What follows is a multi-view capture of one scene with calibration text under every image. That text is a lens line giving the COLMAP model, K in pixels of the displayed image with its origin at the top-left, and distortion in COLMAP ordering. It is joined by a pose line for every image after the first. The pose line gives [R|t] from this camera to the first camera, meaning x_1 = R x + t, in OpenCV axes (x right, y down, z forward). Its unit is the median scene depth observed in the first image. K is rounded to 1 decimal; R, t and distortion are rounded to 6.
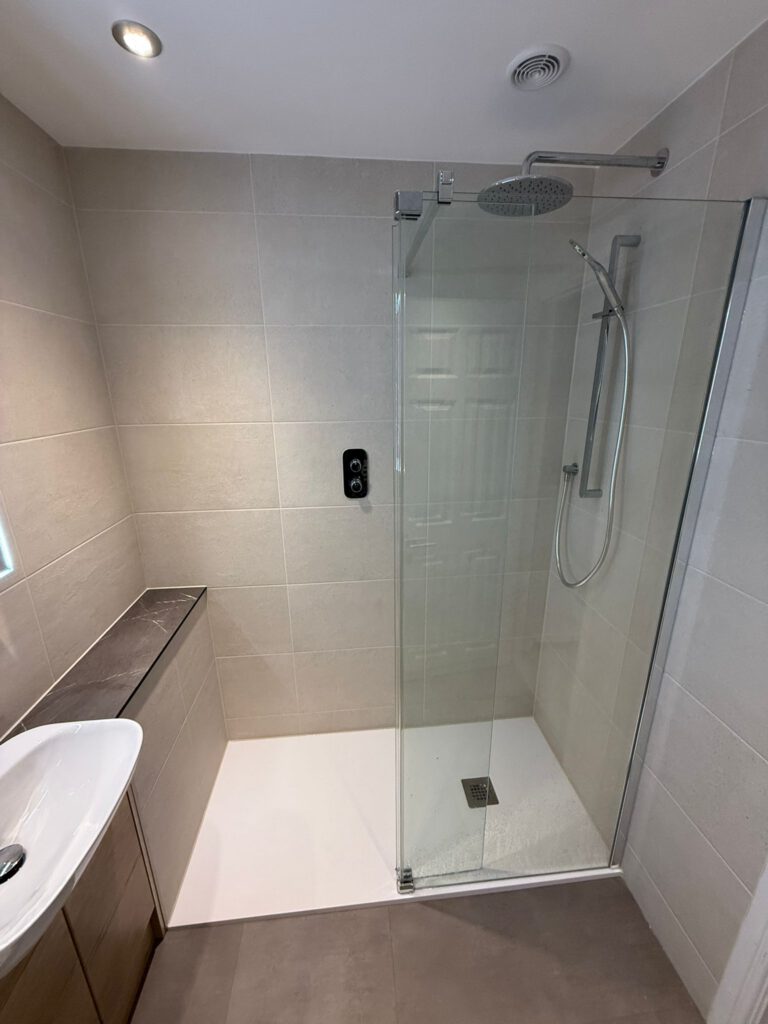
lens RADIAL K [[408.1, 0, 387.2], [0, 408.1, 509.0], [0, 0, 1]] dist [-0.001191, 0.000943]
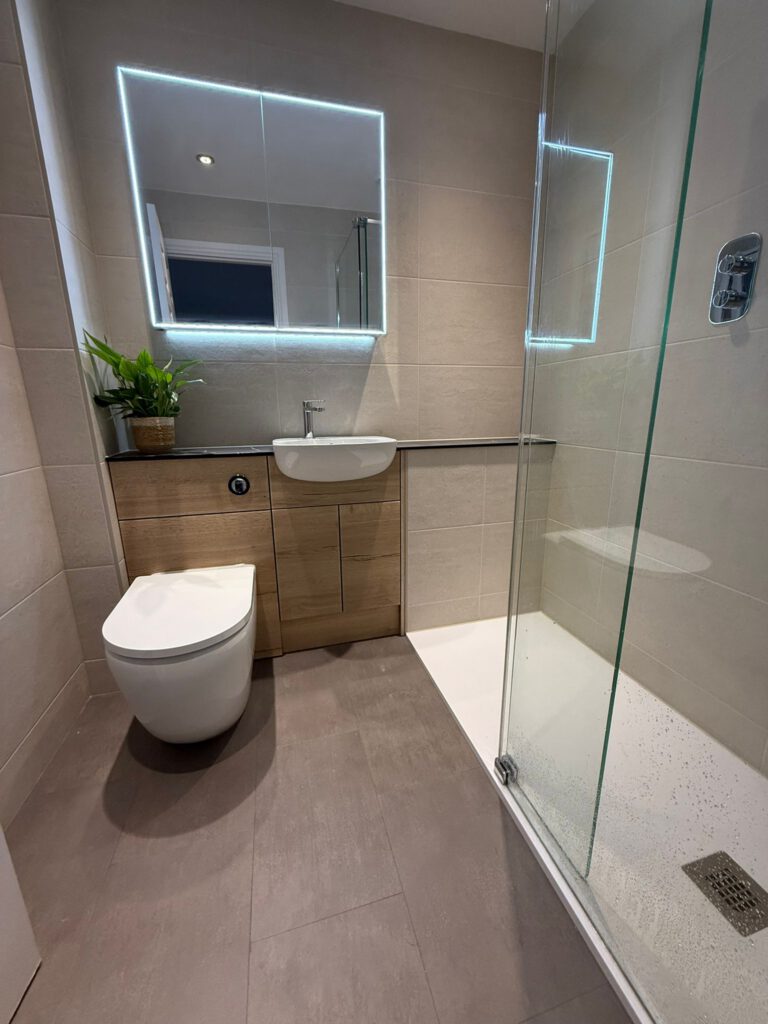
lens RADIAL K [[408.1, 0, 385.8], [0, 408.1, 511.3], [0, 0, 1]] dist [-0.001191, 0.000943]
pose [[0.171225, 0.235882, -0.956578, 0.667535], [-0.293608, 0.939018, 0.178997, 0.377221], [0.940466, 0.250210, 0.230040, 0.485045]]
